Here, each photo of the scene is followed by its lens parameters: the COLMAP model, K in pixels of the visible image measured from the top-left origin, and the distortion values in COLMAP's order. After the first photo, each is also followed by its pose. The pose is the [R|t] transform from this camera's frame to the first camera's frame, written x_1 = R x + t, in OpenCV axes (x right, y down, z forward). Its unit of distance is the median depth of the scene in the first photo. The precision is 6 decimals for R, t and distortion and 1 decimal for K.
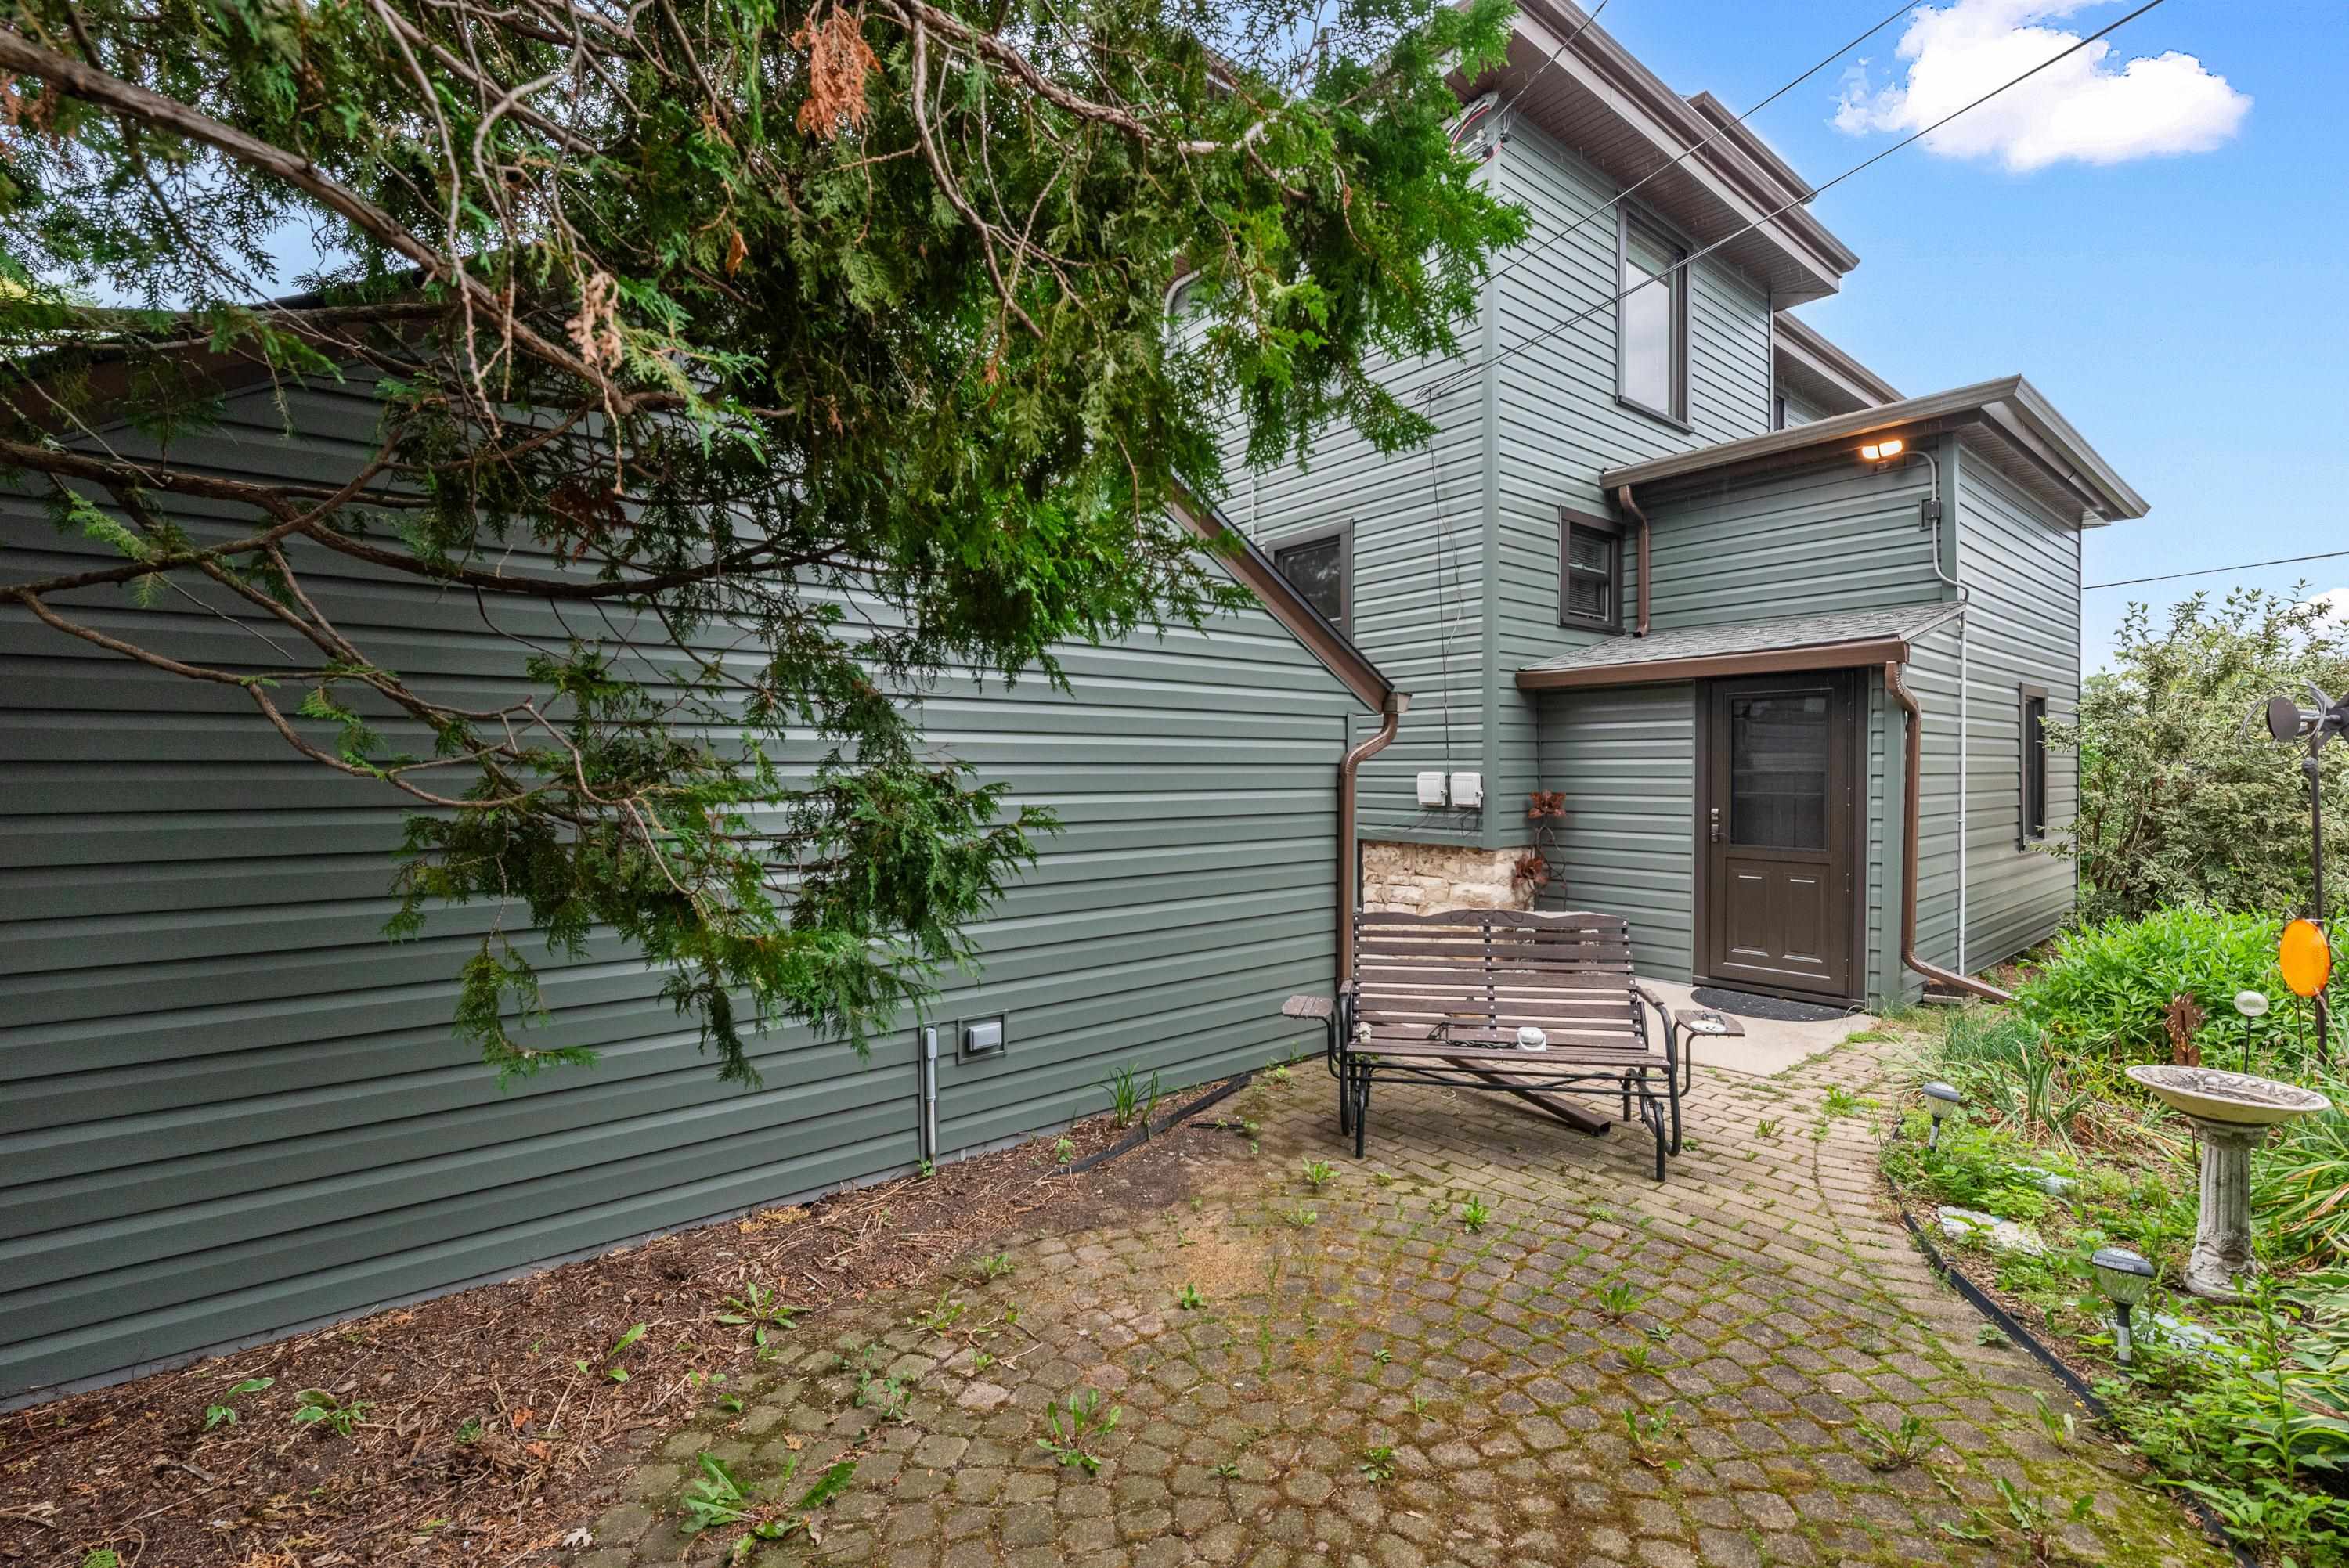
lens RADIAL K [[999.8, 0, 1174.5], [0, 999.8, 784.0], [0, 0, 1]] dist [0.001005, 0.000093]
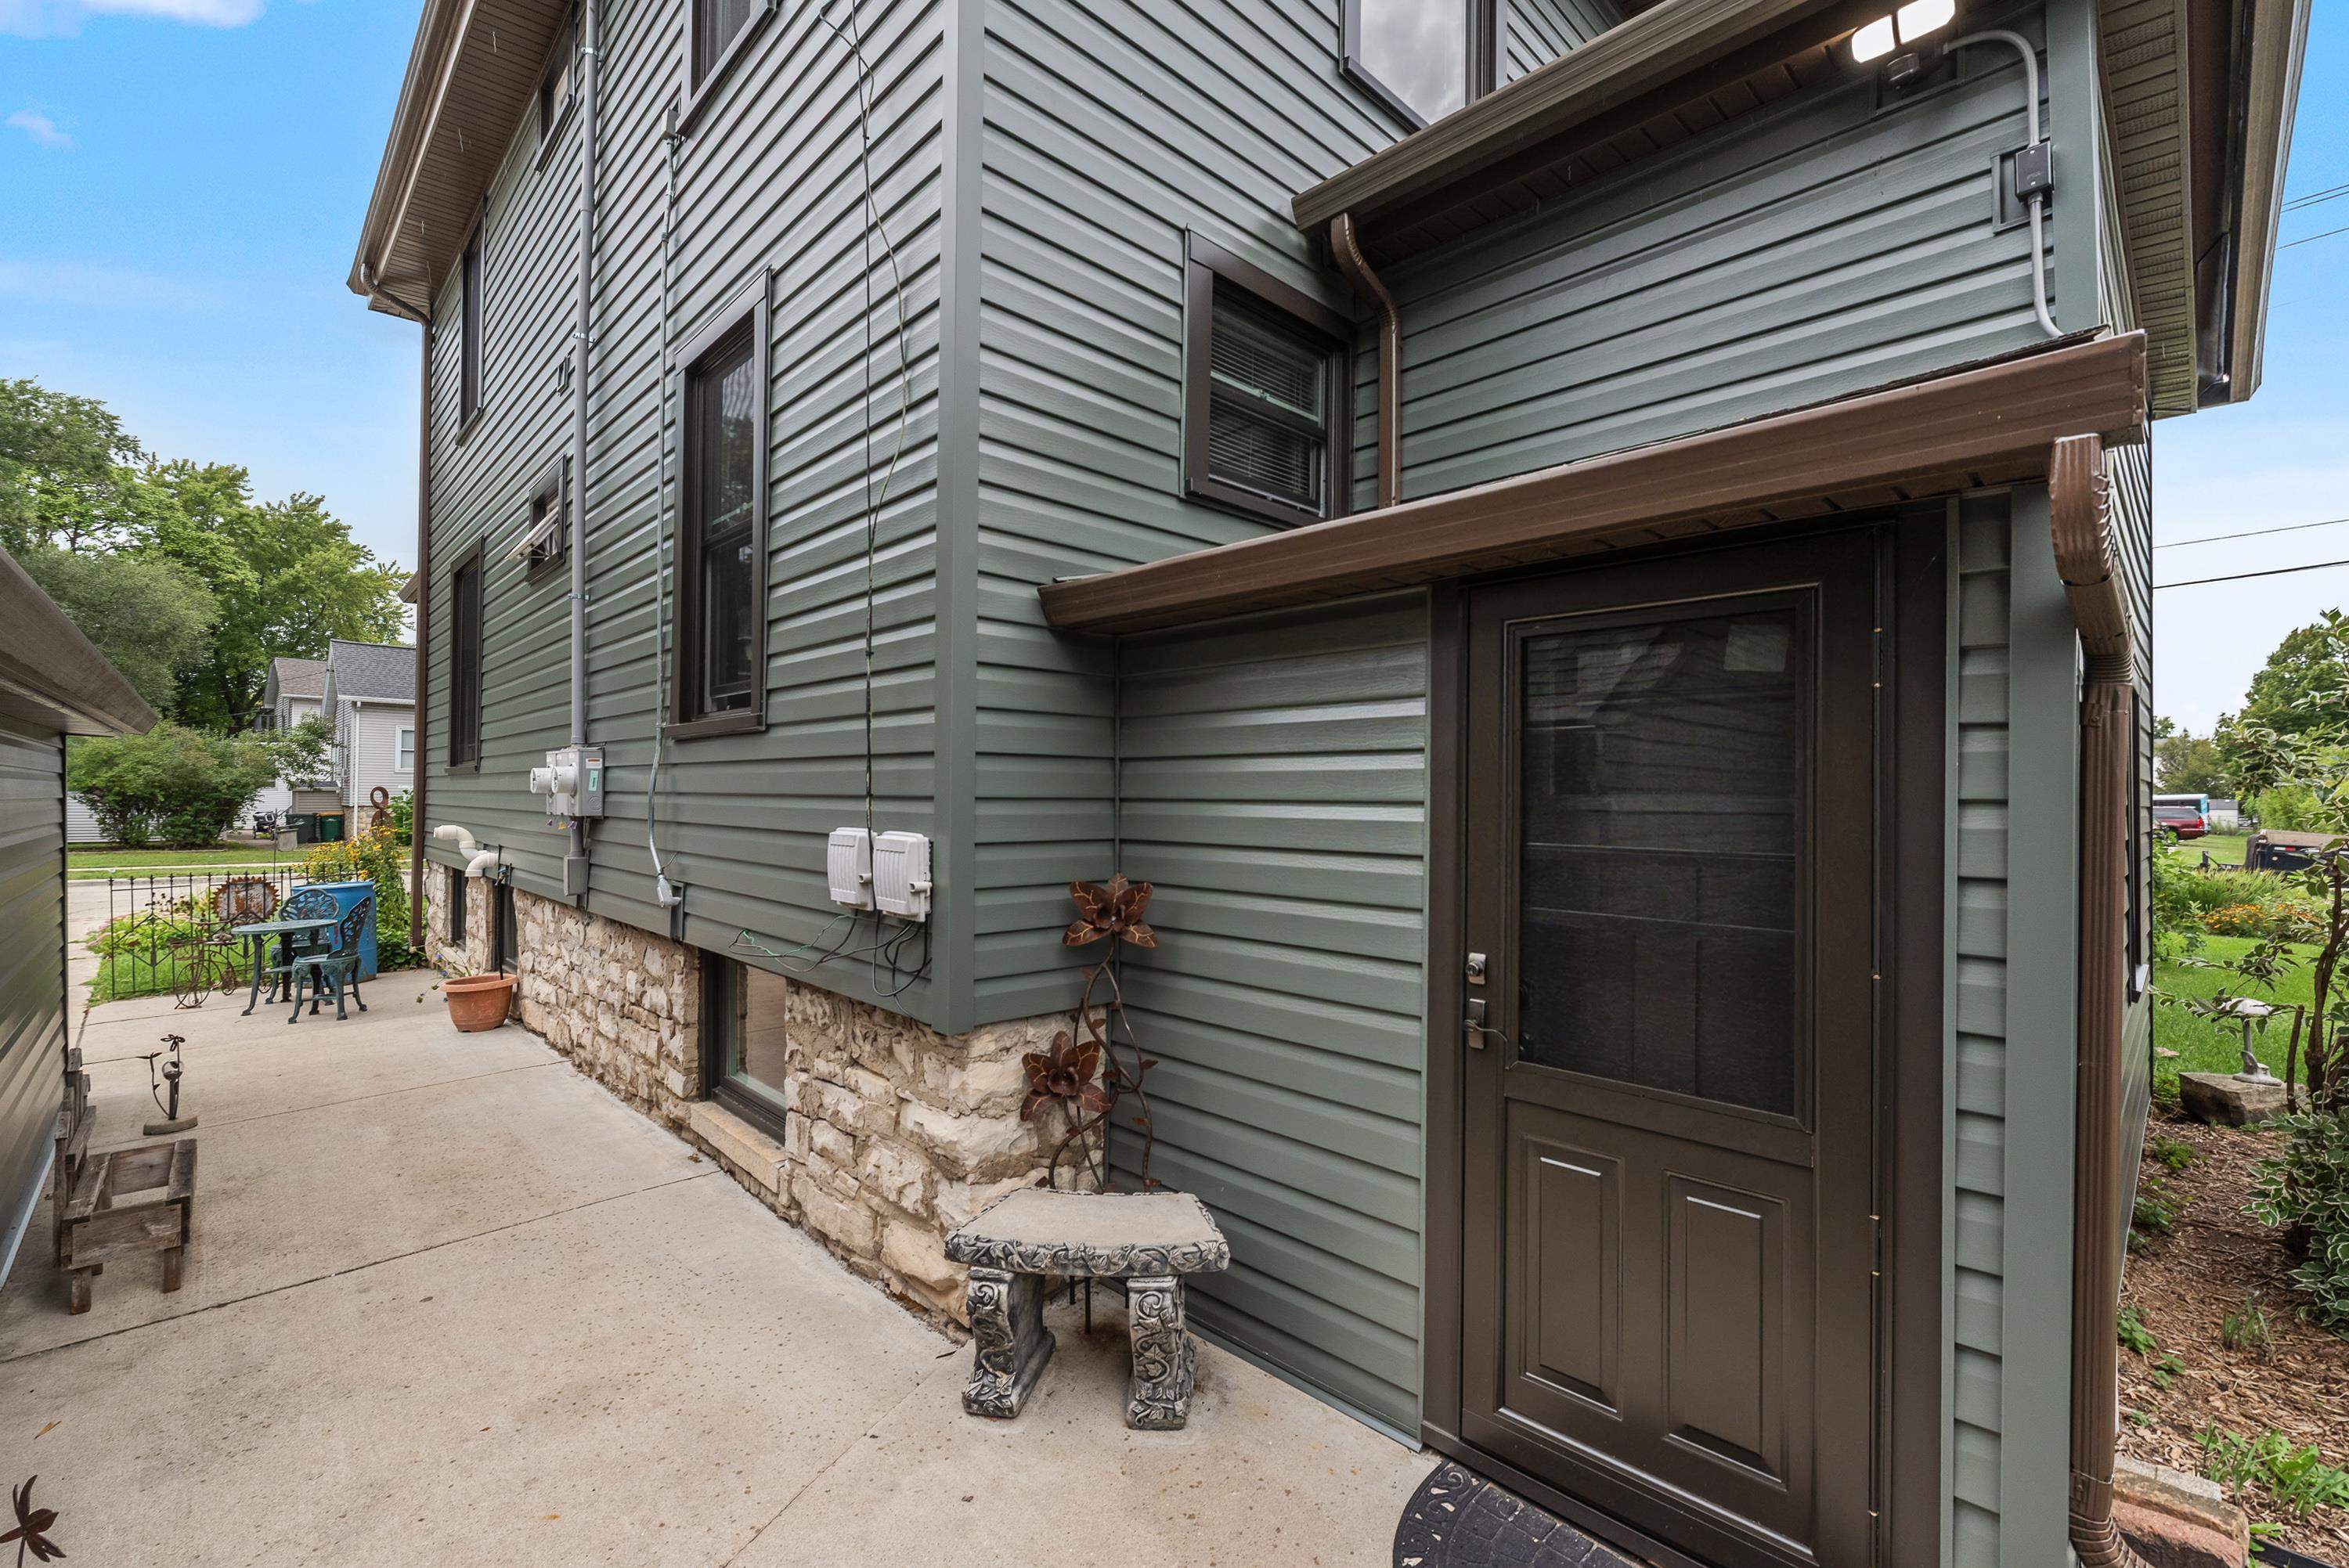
lens RADIAL K [[1030.2, 0, 1172.3], [0, 1030.2, 805.1], [0, 0, 1]] dist [0.001129, 0.000178]
pose [[0.993597, 0.011100, 0.112433, 0.350764], [-0.010215, 0.999912, -0.008443, -0.019829], [-0.112517, 0.007241, 0.993623, 0.583640]]
